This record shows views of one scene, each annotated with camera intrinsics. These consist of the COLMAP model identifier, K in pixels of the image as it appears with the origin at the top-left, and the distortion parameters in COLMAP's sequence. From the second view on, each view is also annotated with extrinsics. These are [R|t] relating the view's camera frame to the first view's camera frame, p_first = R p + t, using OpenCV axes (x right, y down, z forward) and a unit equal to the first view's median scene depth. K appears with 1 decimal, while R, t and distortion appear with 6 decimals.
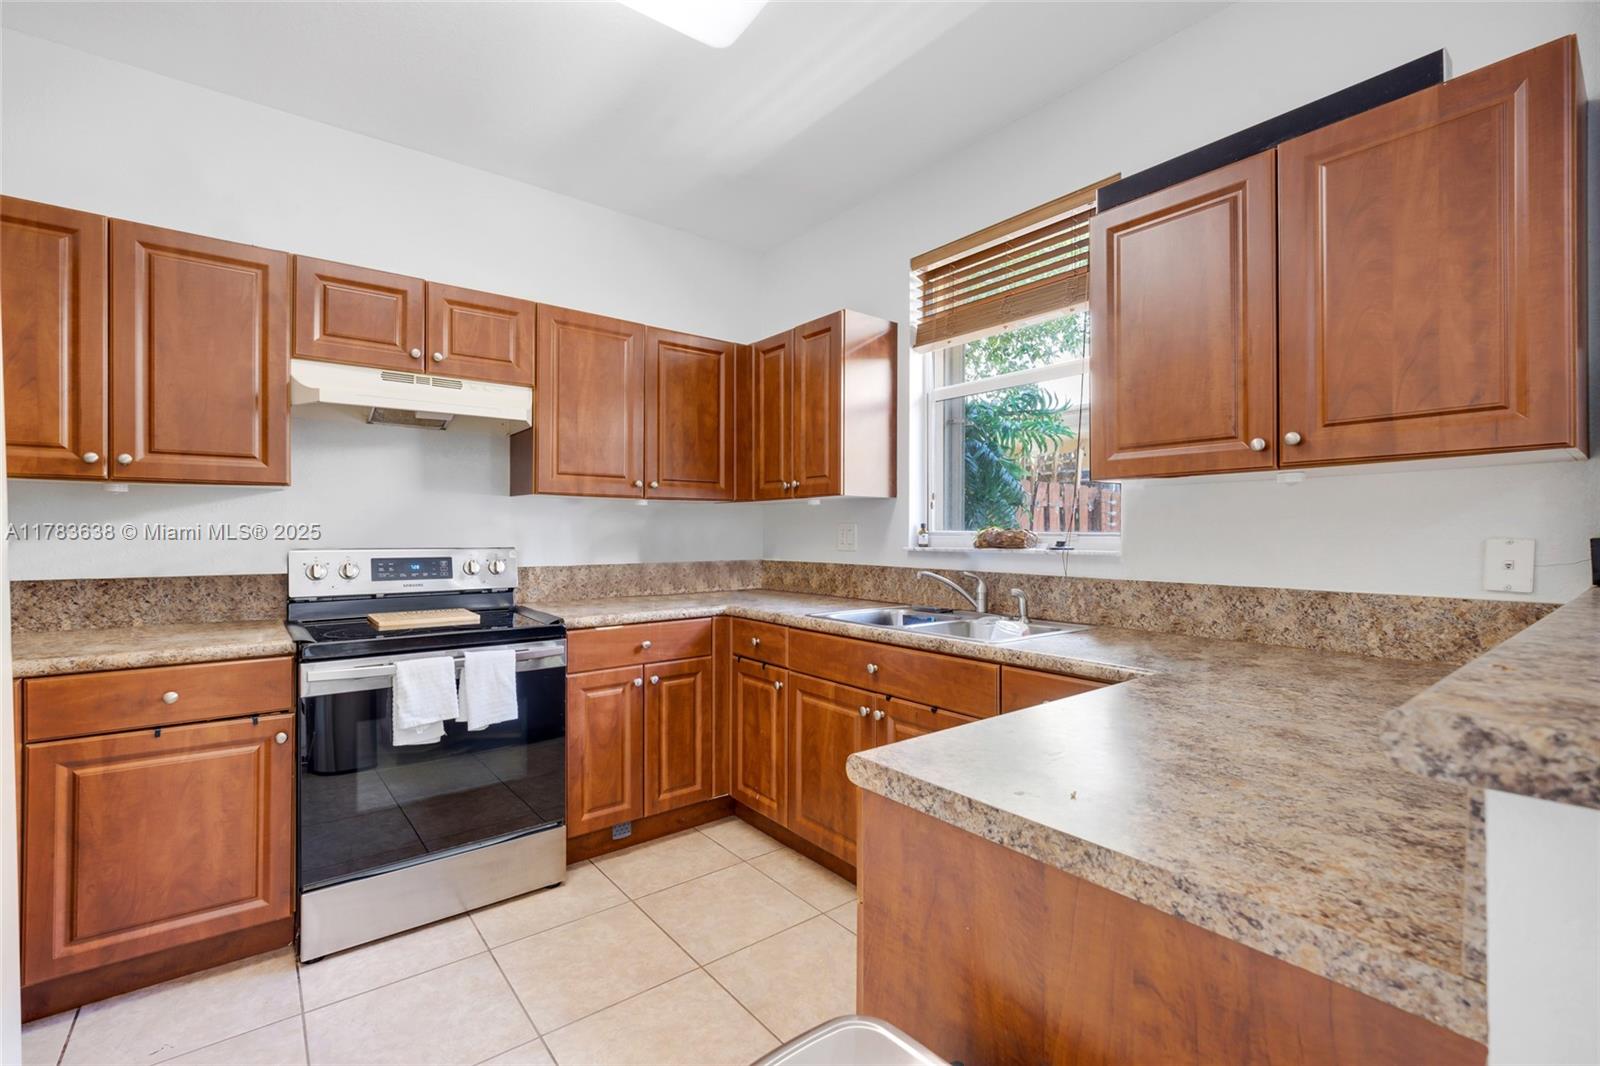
lens RADIAL K [[702.5, 0, 800.0], [0, 702.5, 533.0], [0, 0, 1]] dist [0.000280, 0.000274]
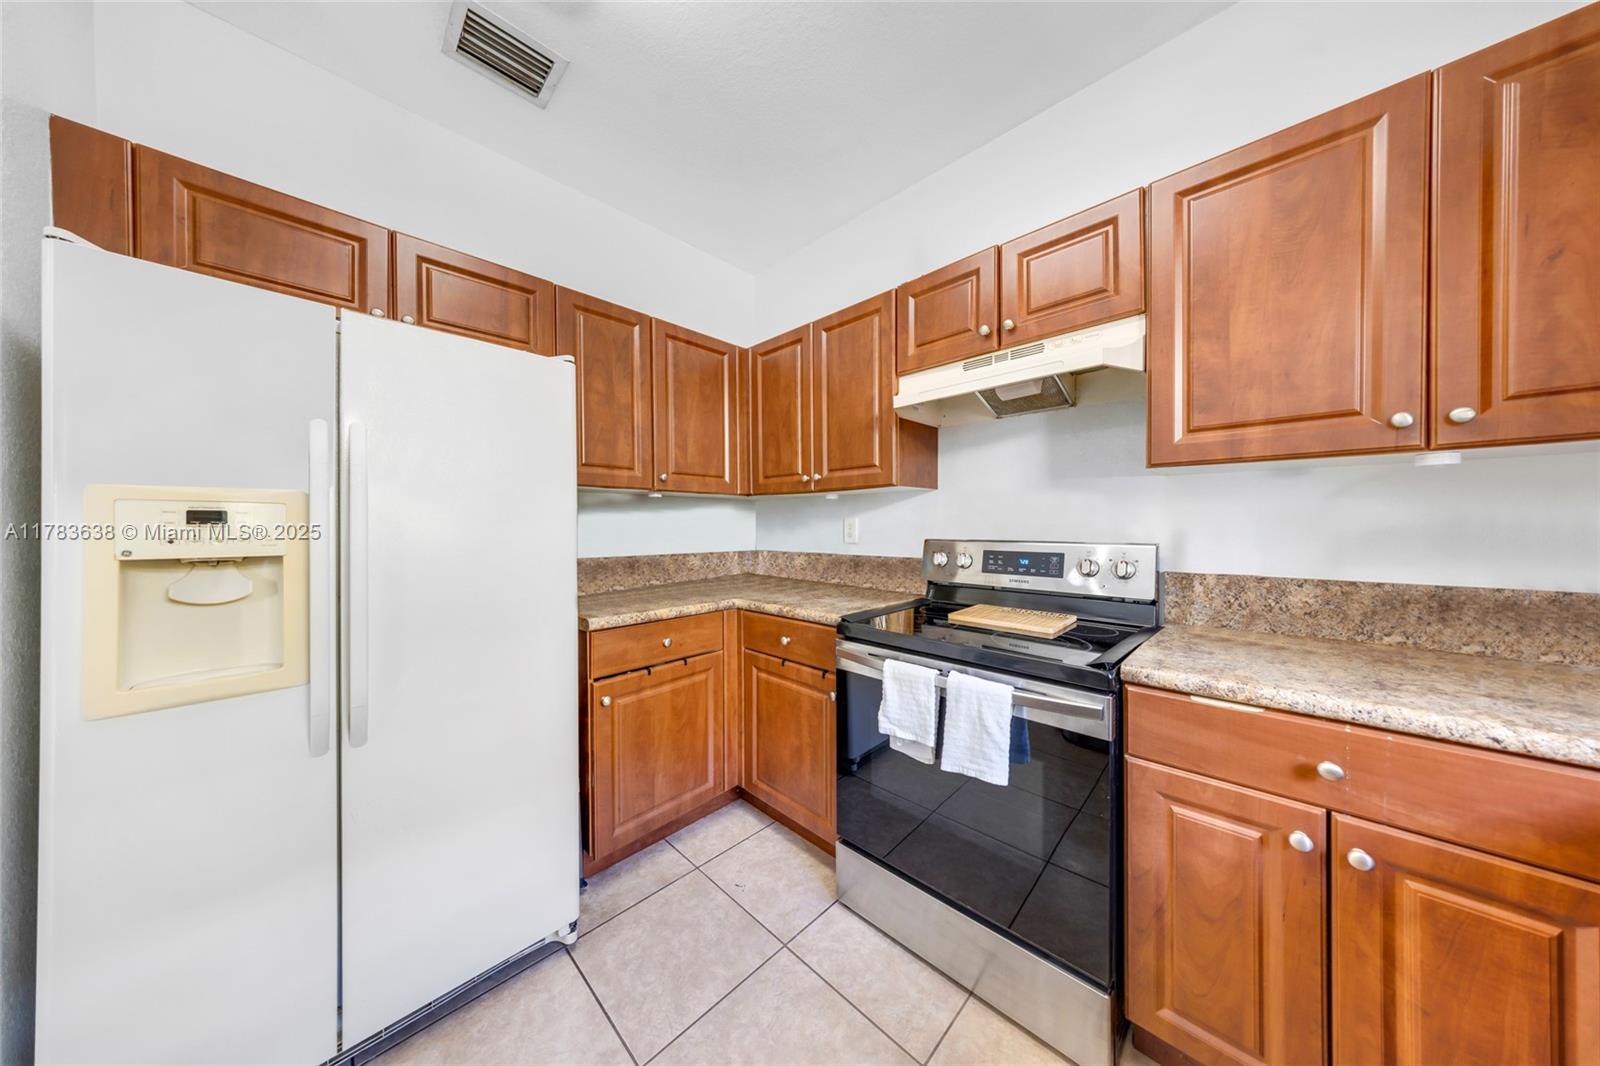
lens RADIAL K [[486.1, 0, 775.4], [0, 486.1, 525.9], [0, 0, 1]] dist [-0.000610, -0.000127]
pose [[0.098837, 0.001618, -0.995102, 0.057052], [0.002274, 0.999996, 0.001852, -0.000771], [0.995101, -0.002446, 0.098832, 0.597490]]
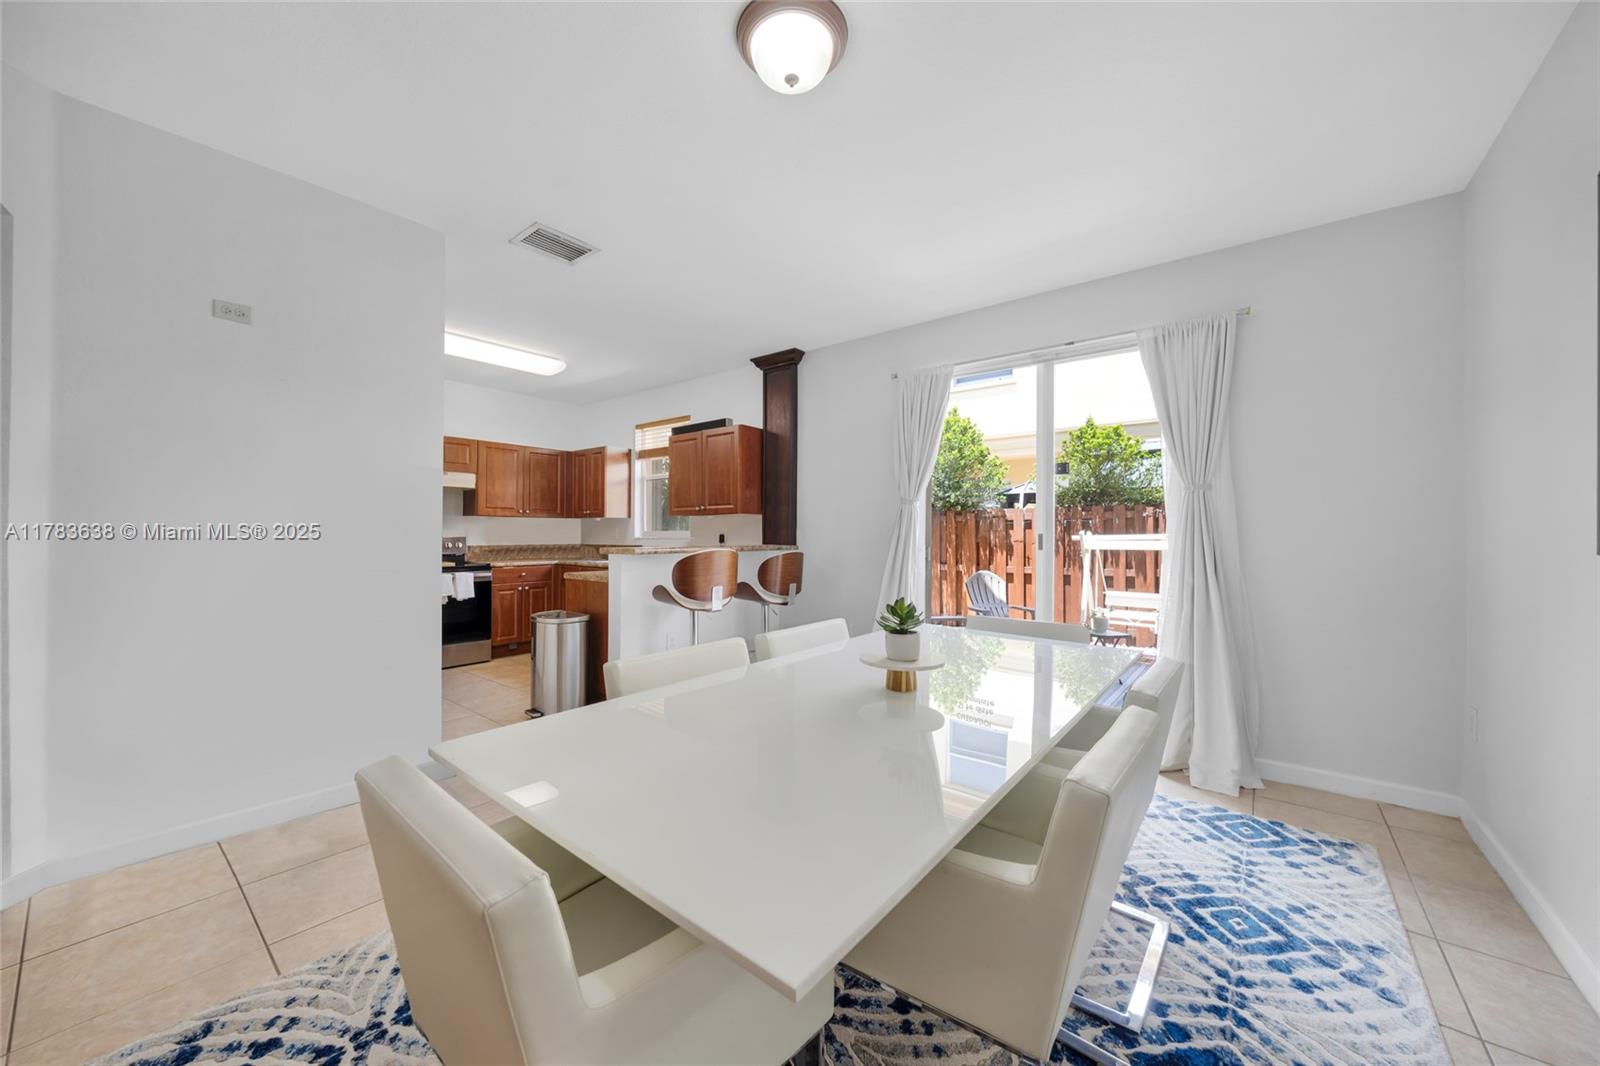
lens RADIAL K [[597.1, 0, 800.0], [0, 597.1, 533.0], [0, 0, 1]] dist [-0.000352, -0.000007]
pose [[0.977285, 0.002208, 0.211919, 0.303458], [-0.001853, 0.999997, -0.001877, 0.007671], [-0.211922, 0.001442, 0.977285, -1.338502]]
